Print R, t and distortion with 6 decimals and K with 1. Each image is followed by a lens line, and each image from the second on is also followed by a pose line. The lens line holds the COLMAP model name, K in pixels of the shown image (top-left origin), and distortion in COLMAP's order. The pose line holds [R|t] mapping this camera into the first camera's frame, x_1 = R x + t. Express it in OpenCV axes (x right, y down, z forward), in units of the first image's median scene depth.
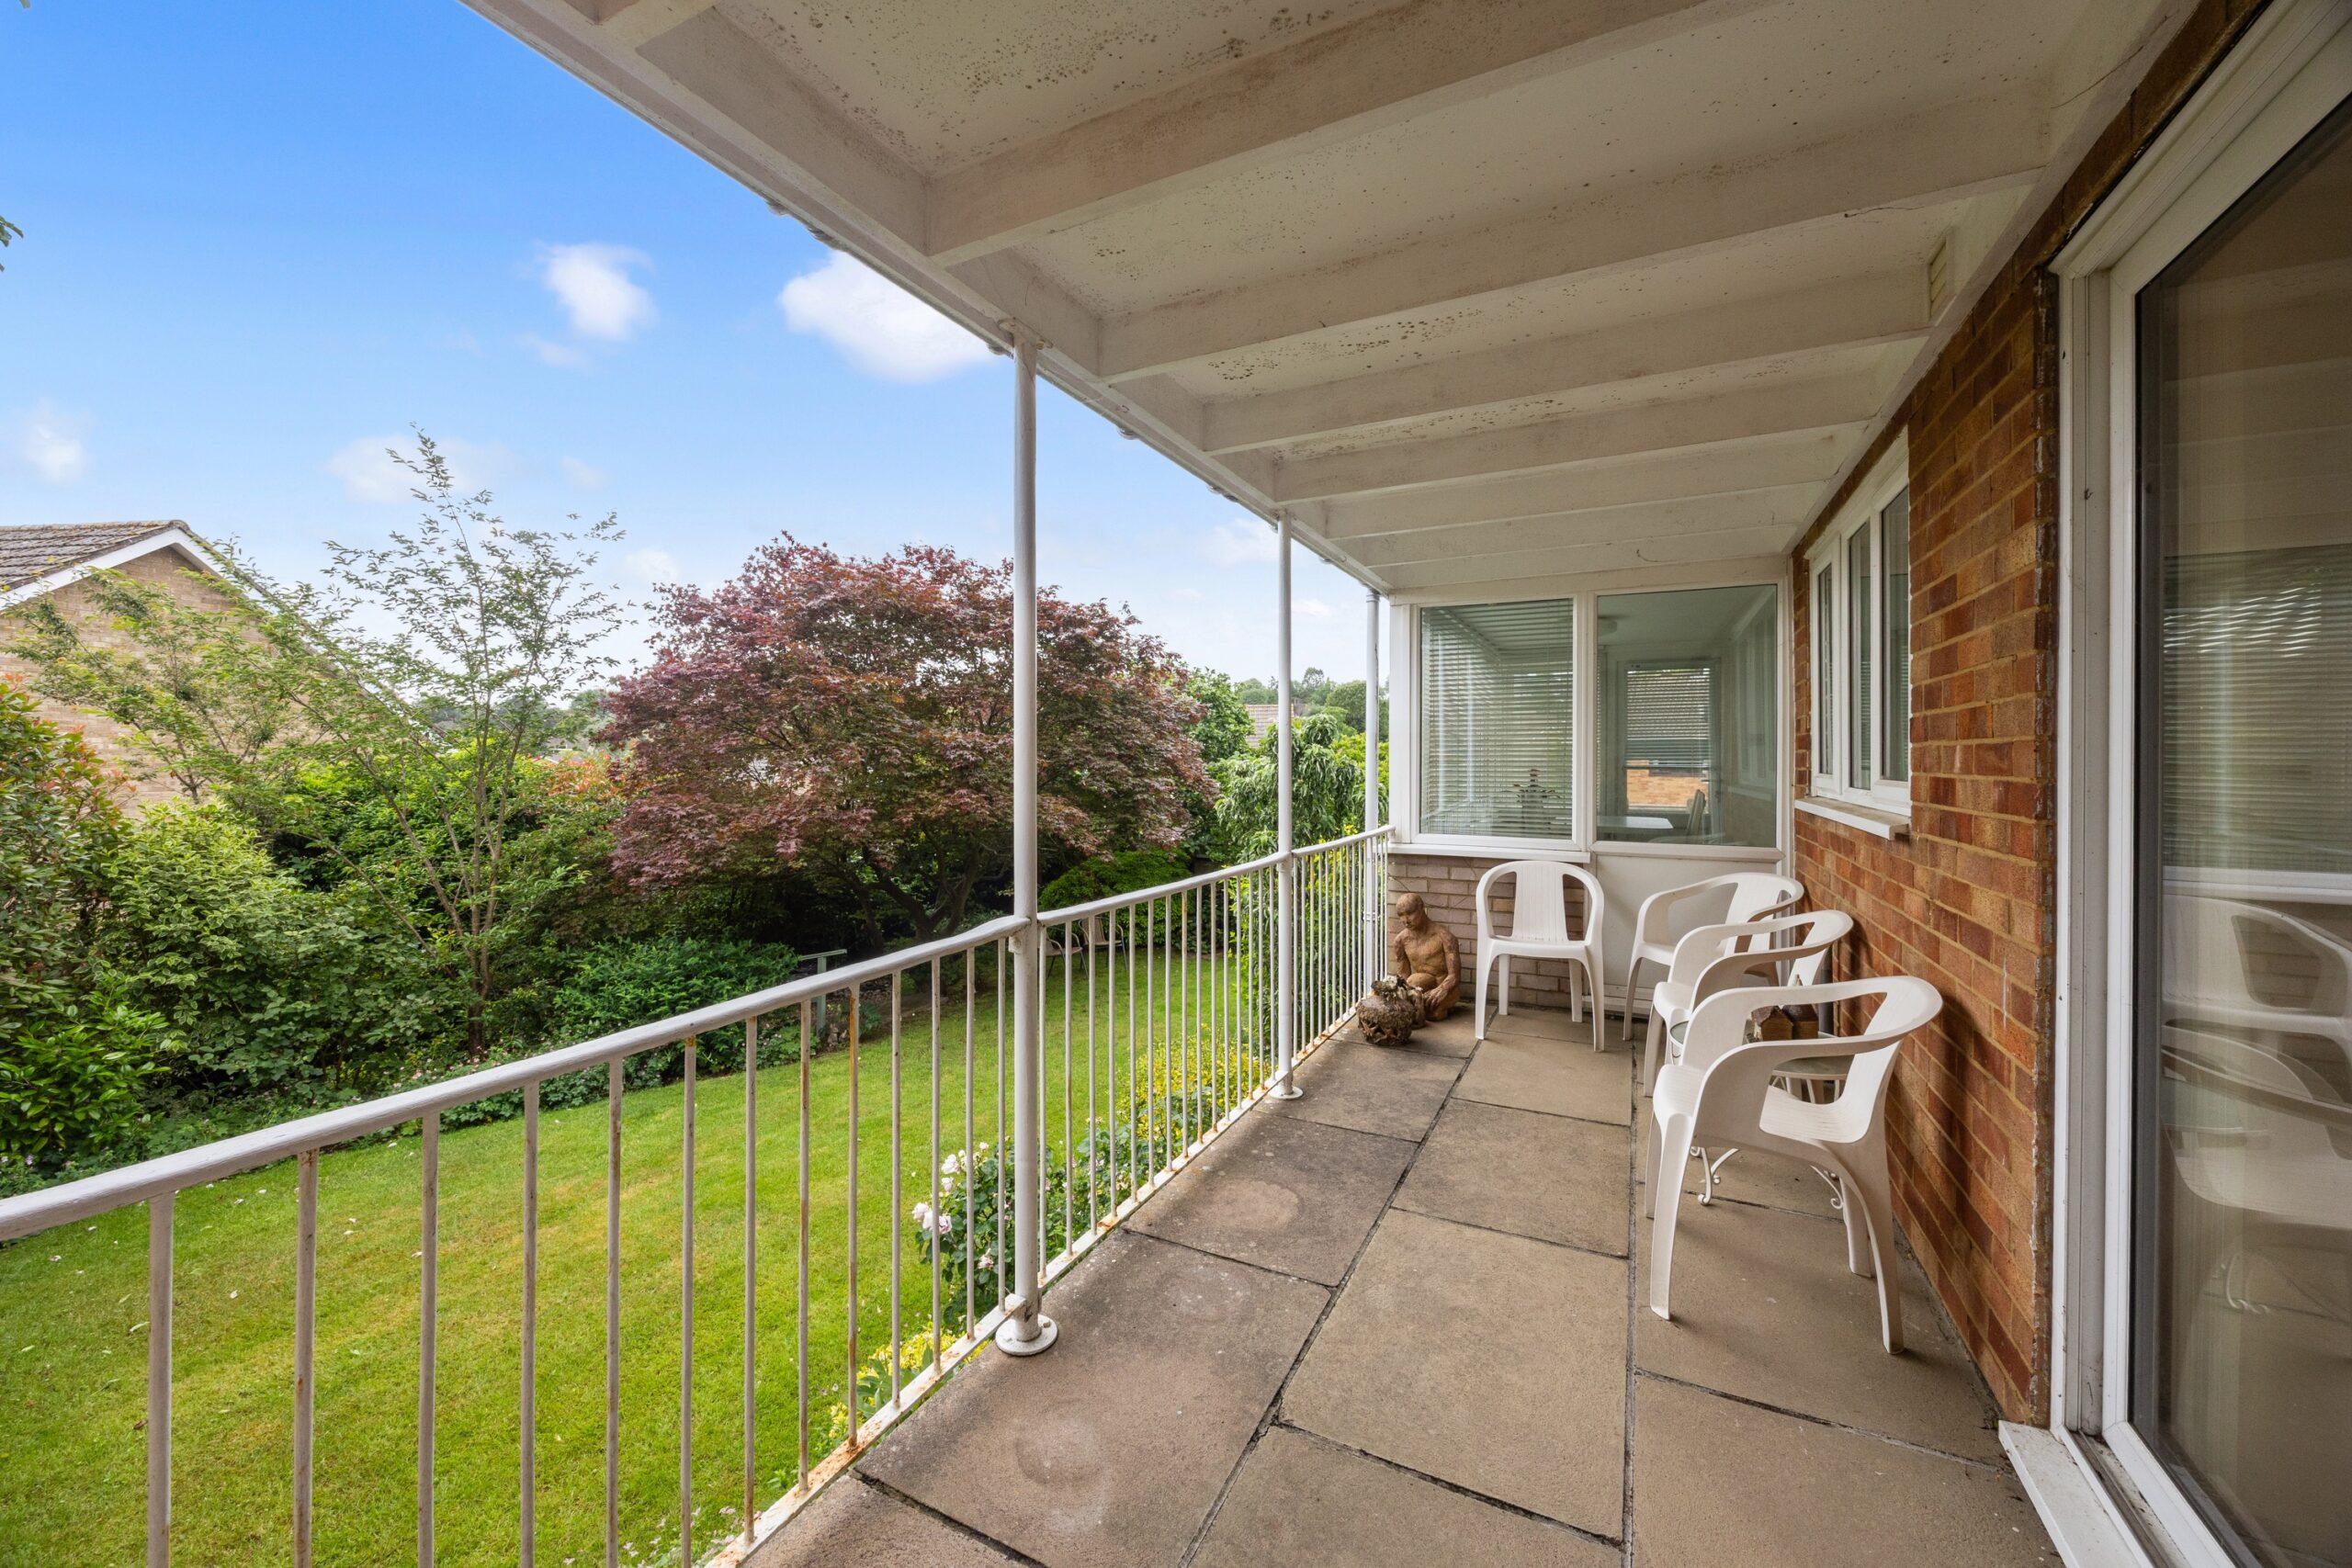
lens RADIAL K [[917.5, 0, 1187.9], [0, 917.5, 769.2], [0, 0, 1]] dist [-0.001672, -0.000905]
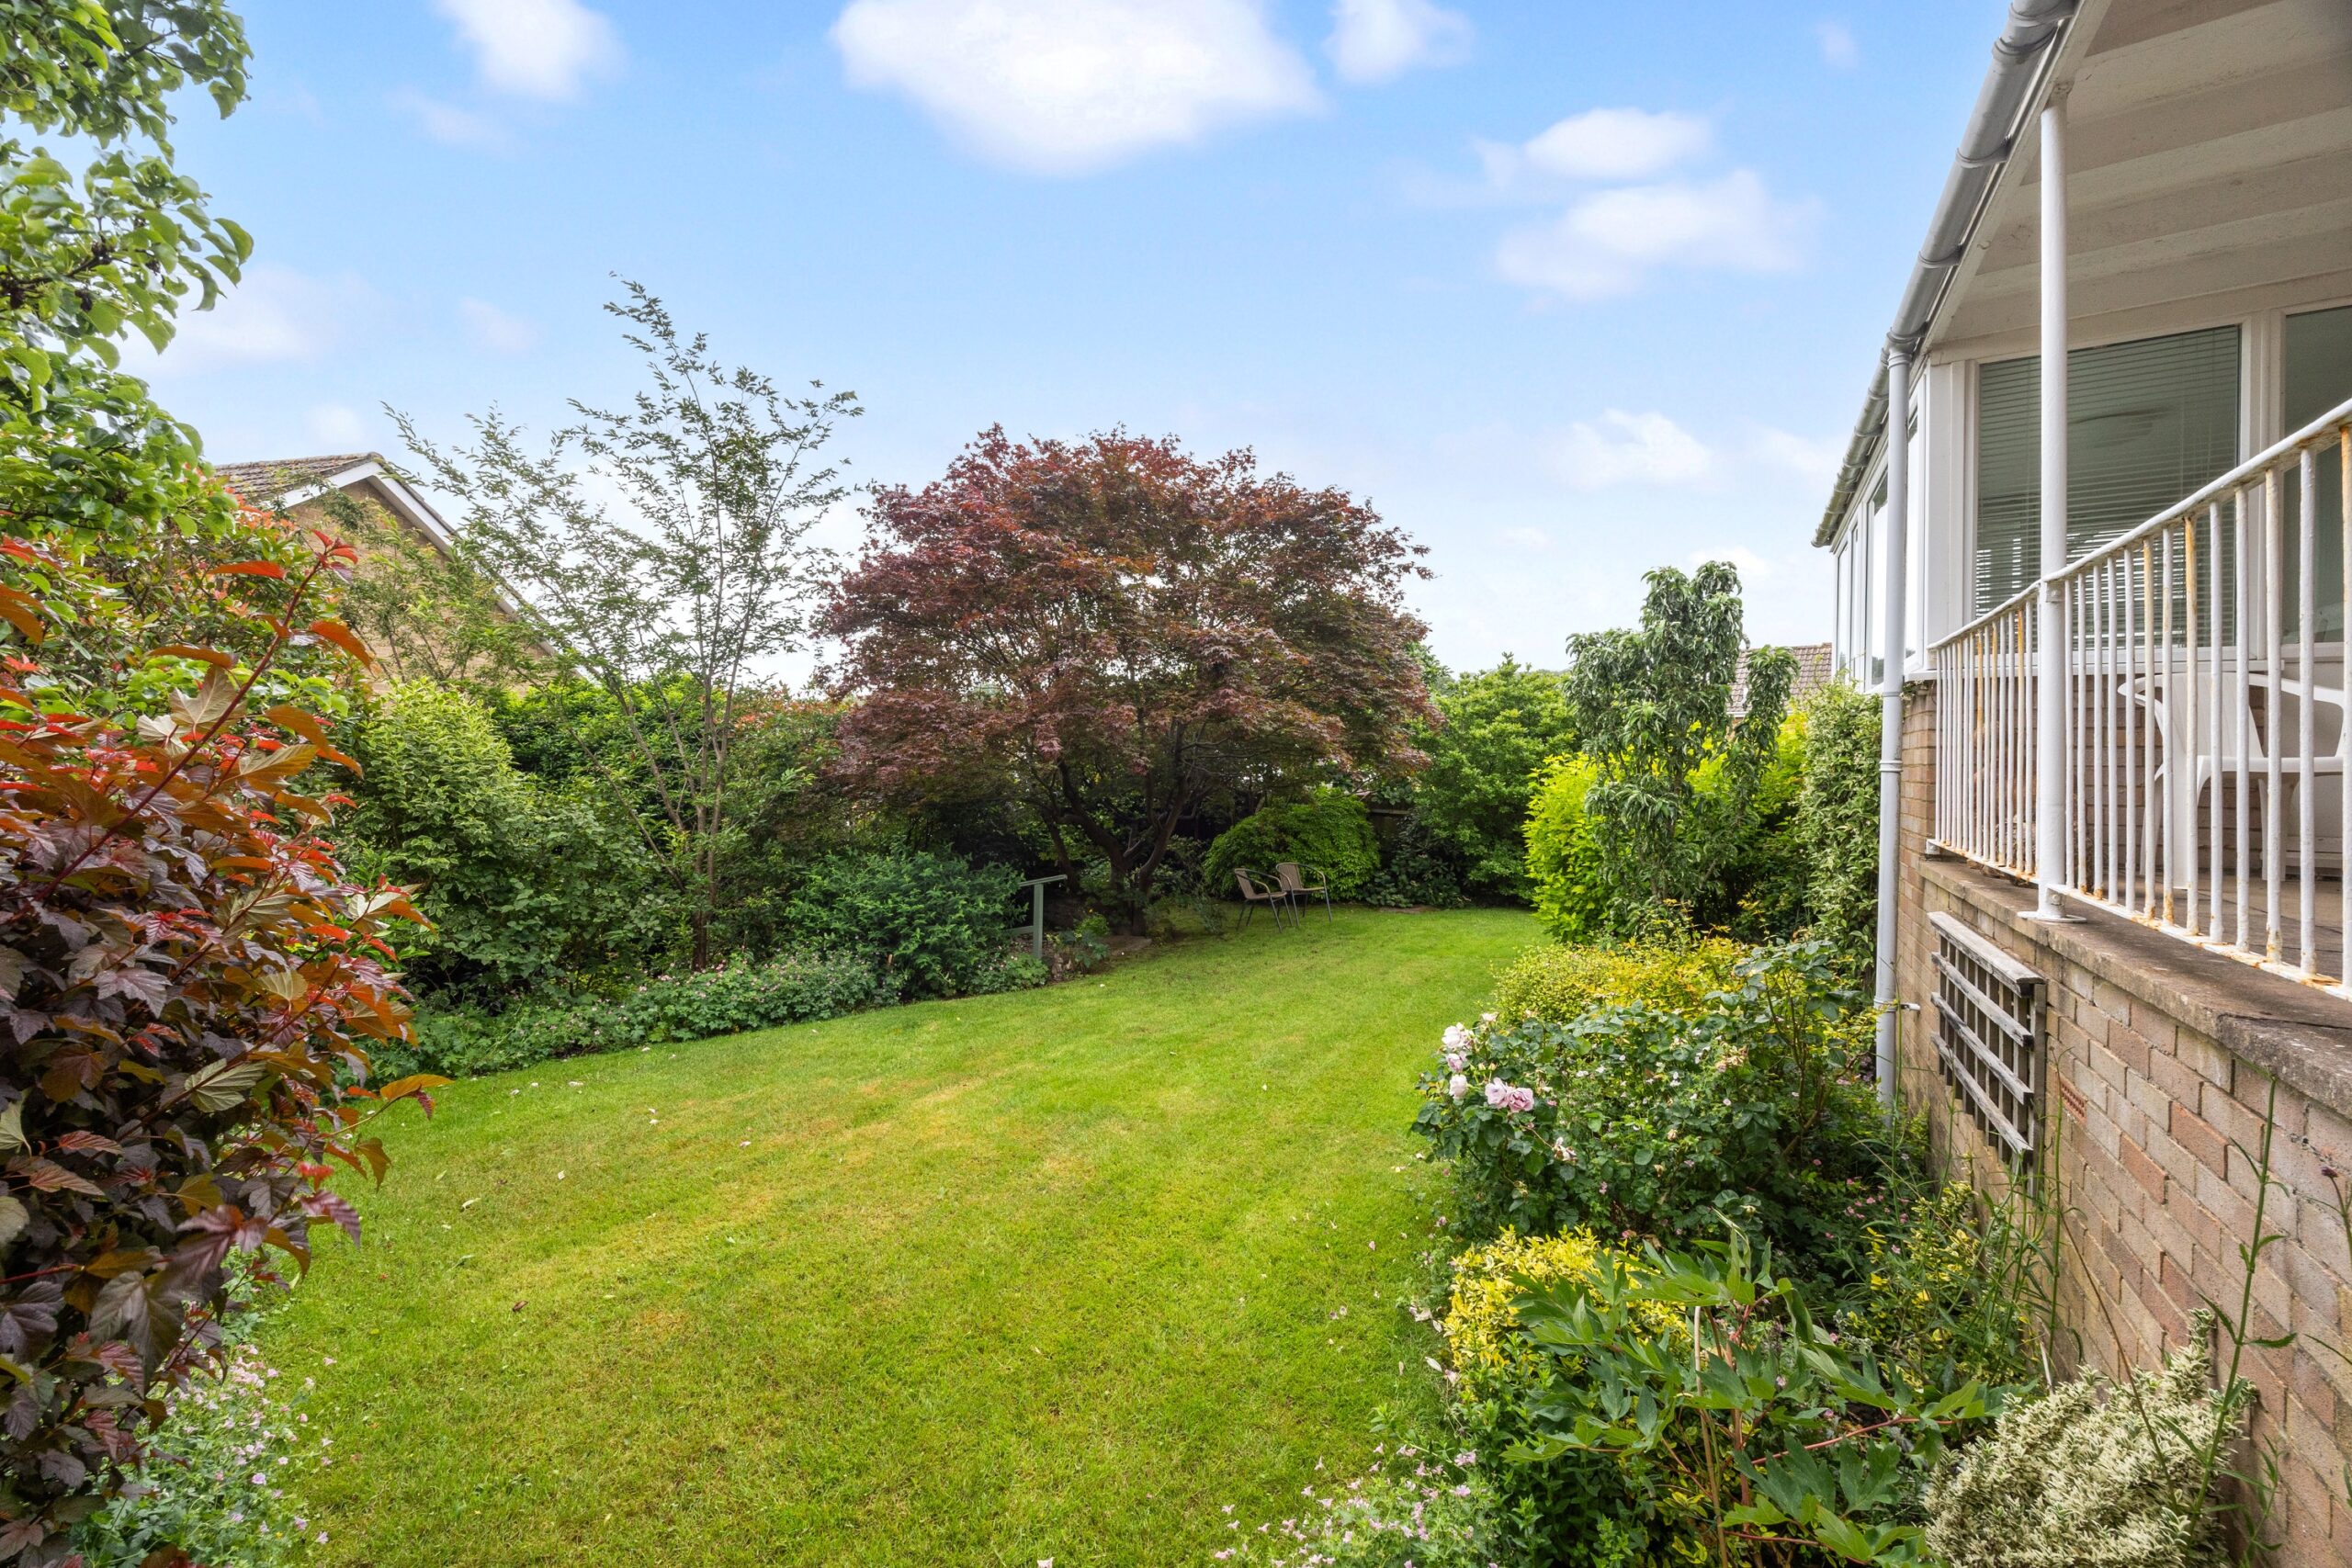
lens RADIAL K [[917.5, 0, 1156.8], [0, 917.5, 774.8], [0, 0, 1]] dist [-0.001672, -0.000905]
pose [[0.996165, 0.005018, -0.087348, -0.270208], [-0.005029, 0.999987, 0.000096, 0.128004], [0.087348, 0.000343, 0.996178, 0.125349]]
